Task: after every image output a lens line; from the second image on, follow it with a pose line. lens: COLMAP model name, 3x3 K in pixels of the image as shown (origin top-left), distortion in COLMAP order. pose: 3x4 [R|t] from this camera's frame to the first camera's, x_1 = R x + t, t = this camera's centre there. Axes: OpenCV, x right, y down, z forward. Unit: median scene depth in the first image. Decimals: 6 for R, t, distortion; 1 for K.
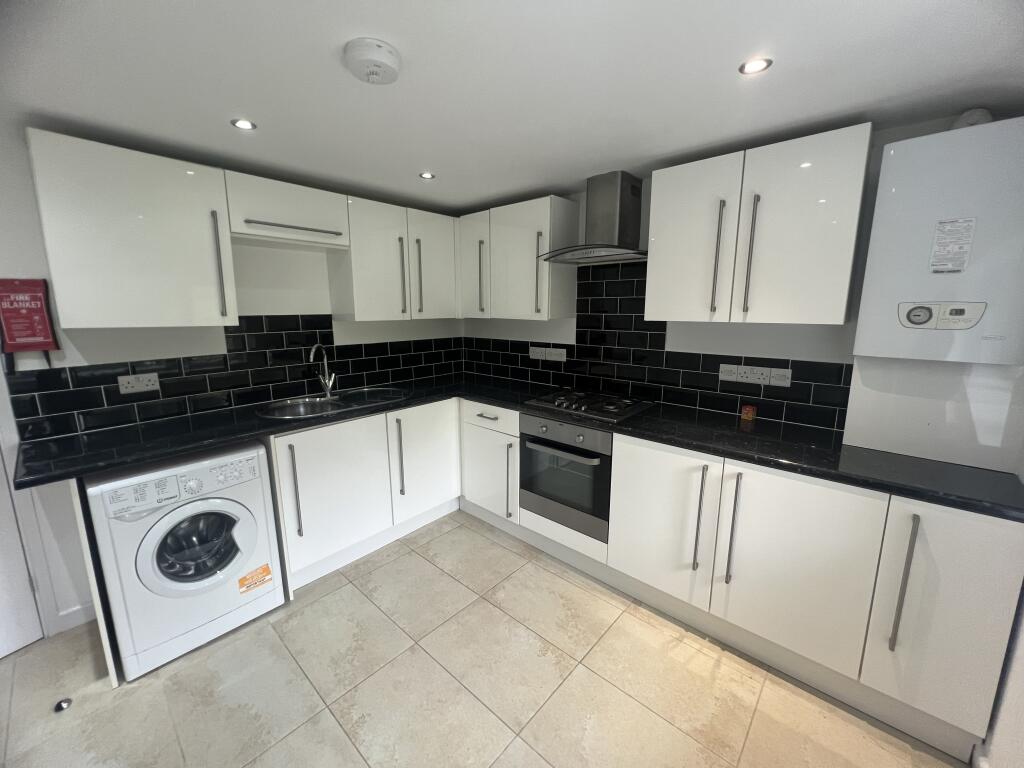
lens RADIAL K [[412.3, 0, 509.1], [0, 412.3, 380.9], [0, 0, 1]] dist [-0.001682, 0.000290]
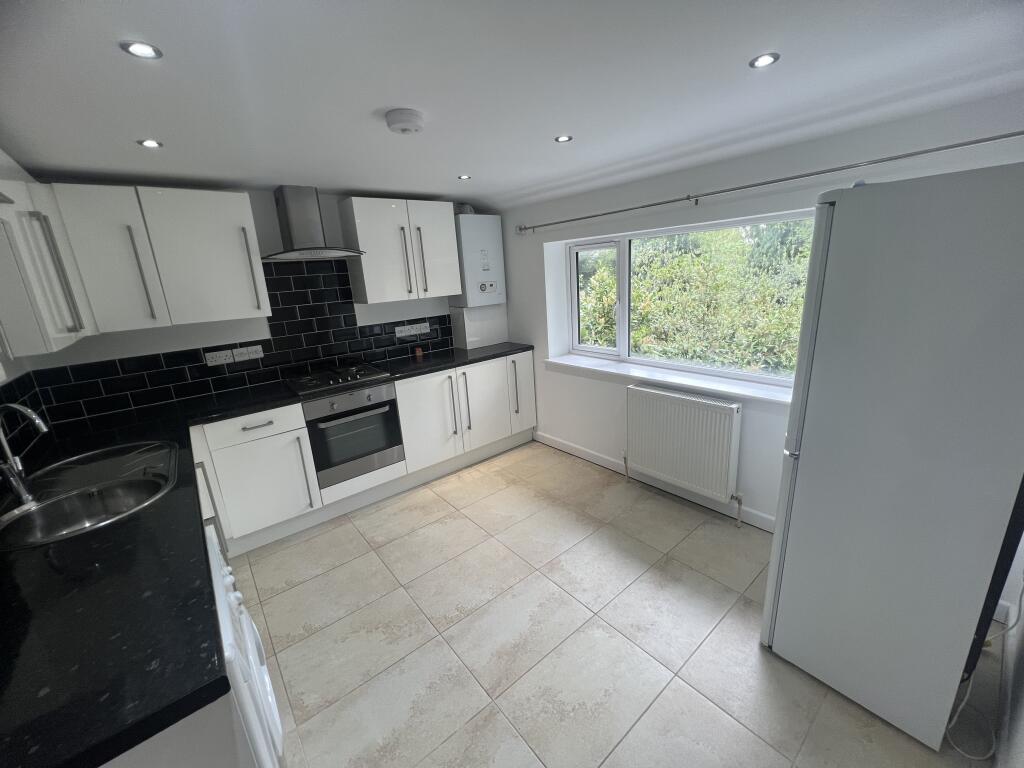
lens RADIAL K [[412.3, 0, 508.6], [0, 412.3, 383.8], [0, 0, 1]] dist [-0.001682, 0.000290]
pose [[0.150149, -0.265087, 0.952462, -1.020615], [0.242759, 0.943776, 0.224400, -0.089674], [-0.958396, 0.197525, 0.206059, 0.311279]]
